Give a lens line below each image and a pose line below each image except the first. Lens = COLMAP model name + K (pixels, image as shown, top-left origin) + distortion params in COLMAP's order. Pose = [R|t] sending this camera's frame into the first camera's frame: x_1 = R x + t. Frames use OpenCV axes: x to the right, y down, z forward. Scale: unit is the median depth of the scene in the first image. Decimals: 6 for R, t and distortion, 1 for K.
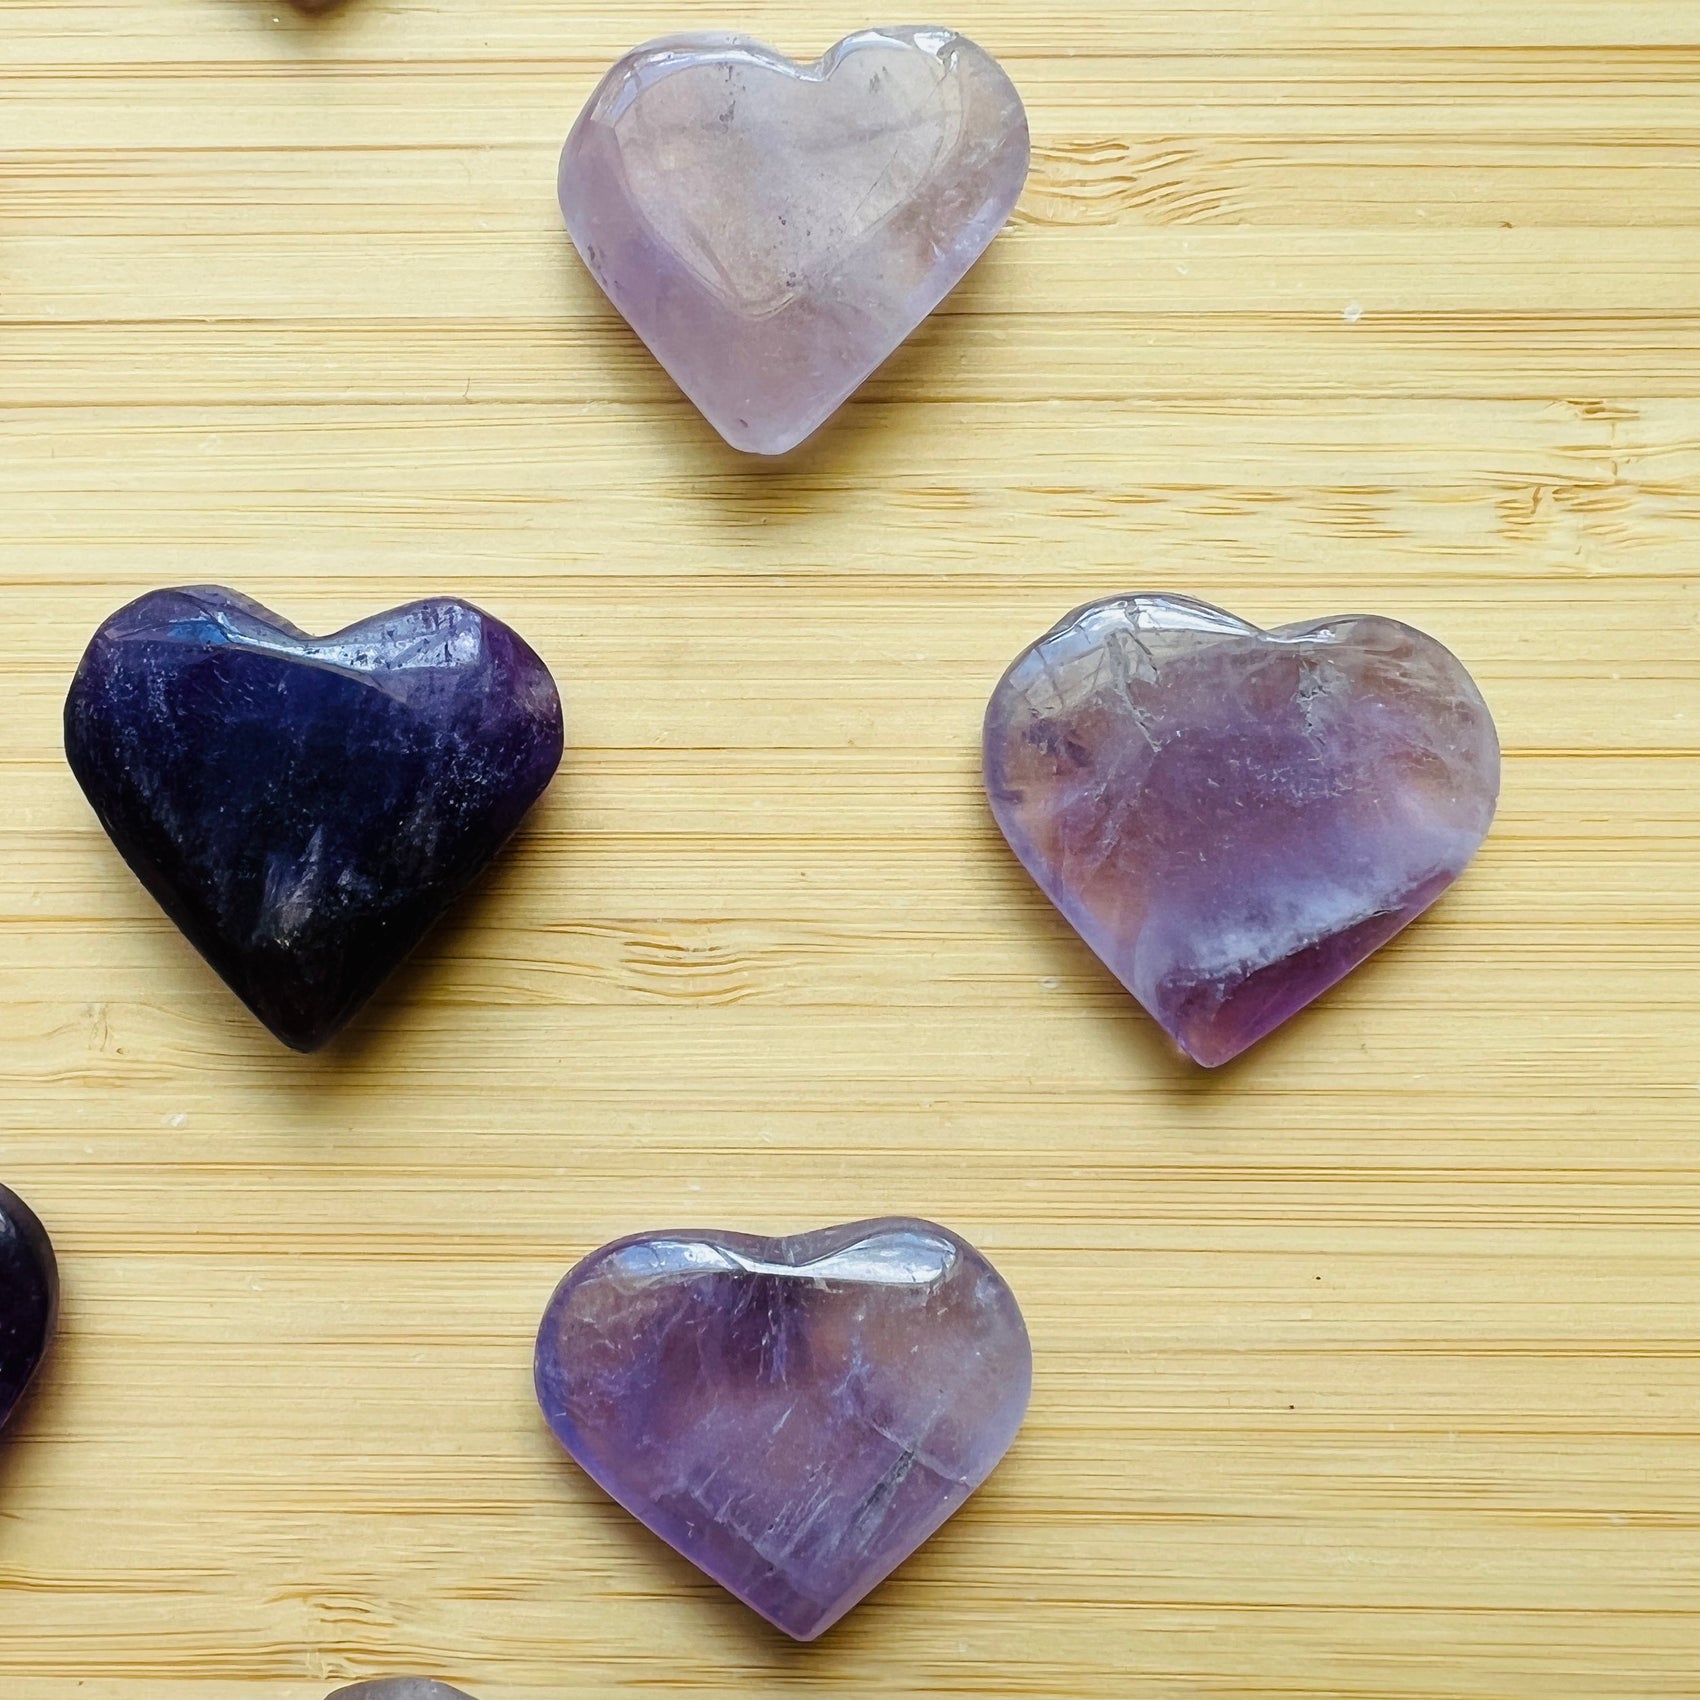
lens RADIAL K [[1749.5, 0, 617.2], [0, 1749.5, 733.5], [0, 0, 1]] dist [-0.010151, -0.012049]
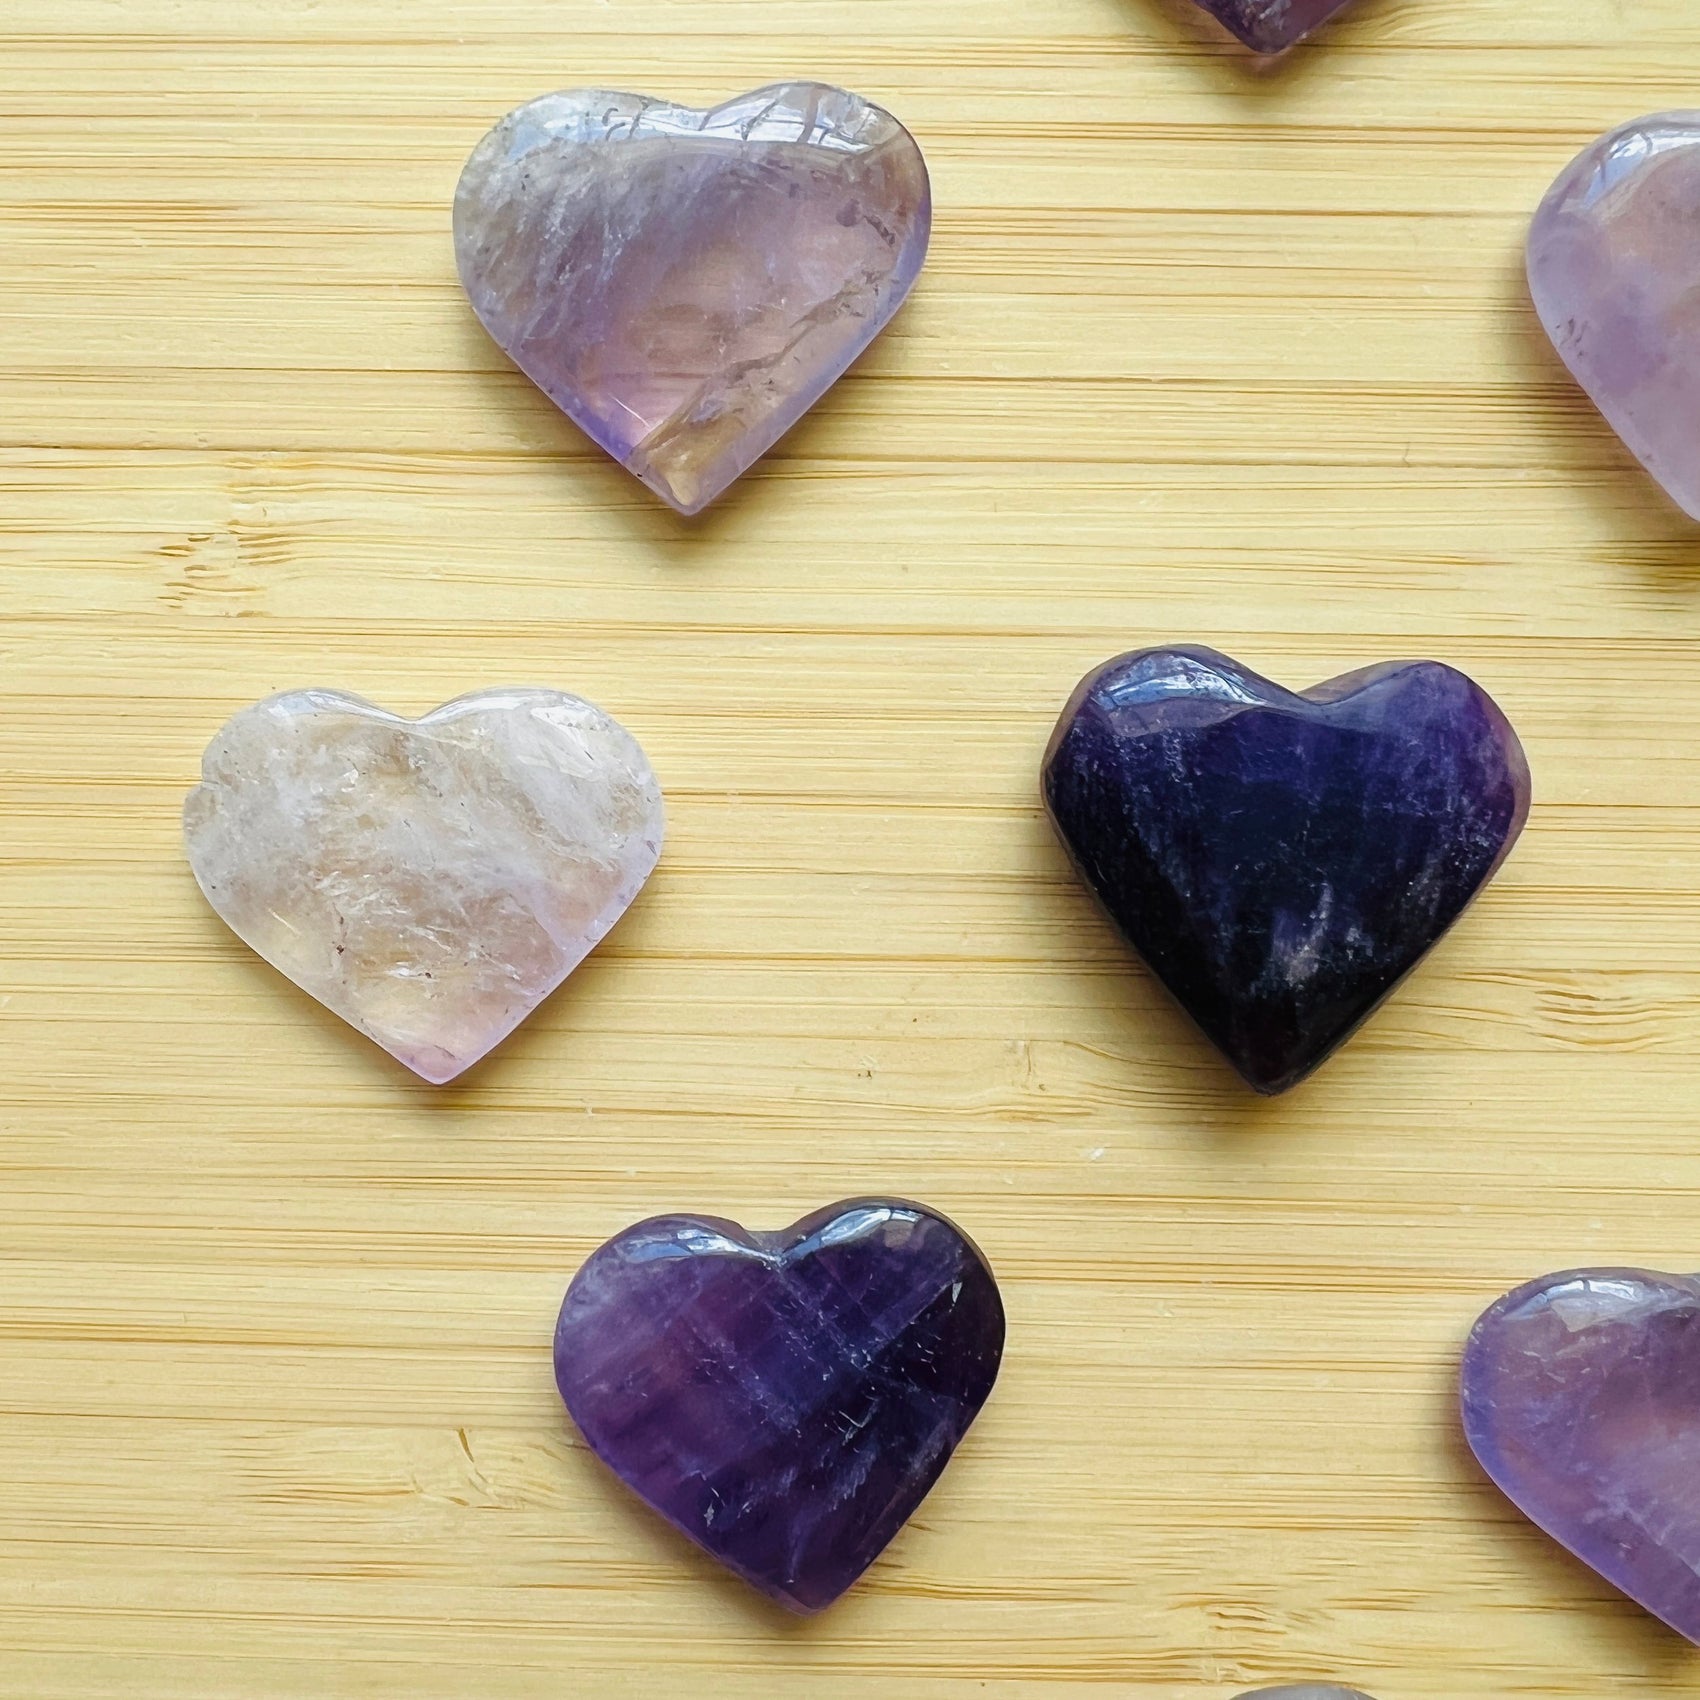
lens RADIAL K [[1749.5, 0, 617.2], [0, 1749.5, 733.5], [0, 0, 1]] dist [-0.010151, -0.012049]
pose [[0.999843, 0.016948, -0.005109, -0.540812], [-0.016764, 0.999276, 0.034151, -0.059441], [0.005684, -0.034060, 0.999404, -0.030343]]
